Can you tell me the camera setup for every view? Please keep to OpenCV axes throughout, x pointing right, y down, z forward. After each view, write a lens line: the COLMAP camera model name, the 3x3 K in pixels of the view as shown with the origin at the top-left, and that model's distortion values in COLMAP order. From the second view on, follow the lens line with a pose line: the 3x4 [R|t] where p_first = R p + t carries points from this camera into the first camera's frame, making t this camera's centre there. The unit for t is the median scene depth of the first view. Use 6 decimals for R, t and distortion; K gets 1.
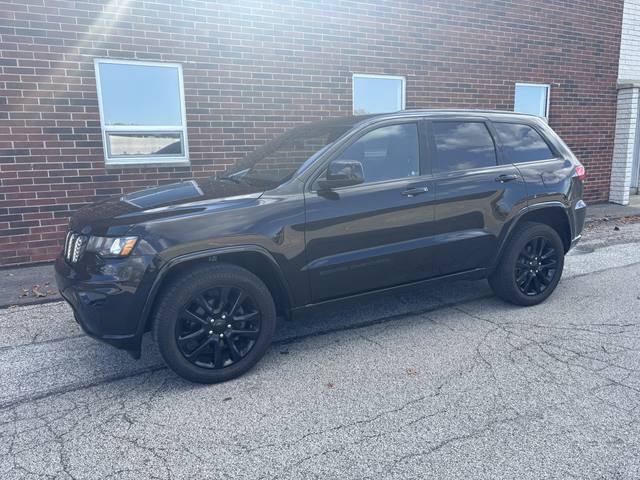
lens RADIAL K [[486.6, 0, 316.4], [0, 486.6, 235.7], [0, 0, 1]] dist [0.034139, -0.025920]
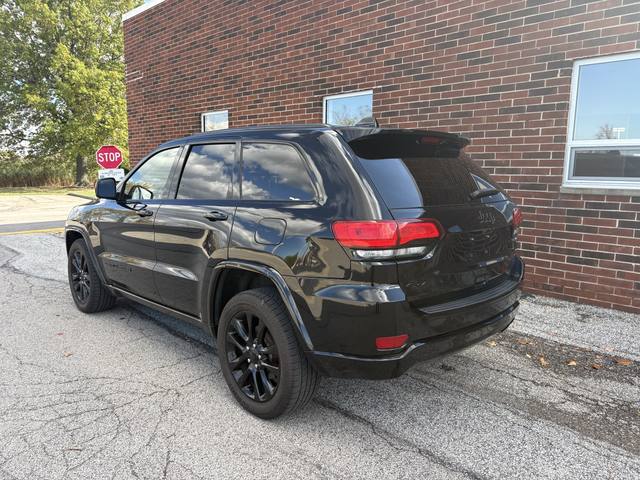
lens RADIAL K [[486.6, 0, 320.7], [0, 486.6, 242.0], [0, 0, 1]] dist [0.034139, -0.025920]
pose [[0.283769, 0.167674, -0.944119, 0.697678], [-0.188030, 0.975208, 0.116680, -0.118734], [0.940277, 0.144413, 0.308261, 0.559855]]
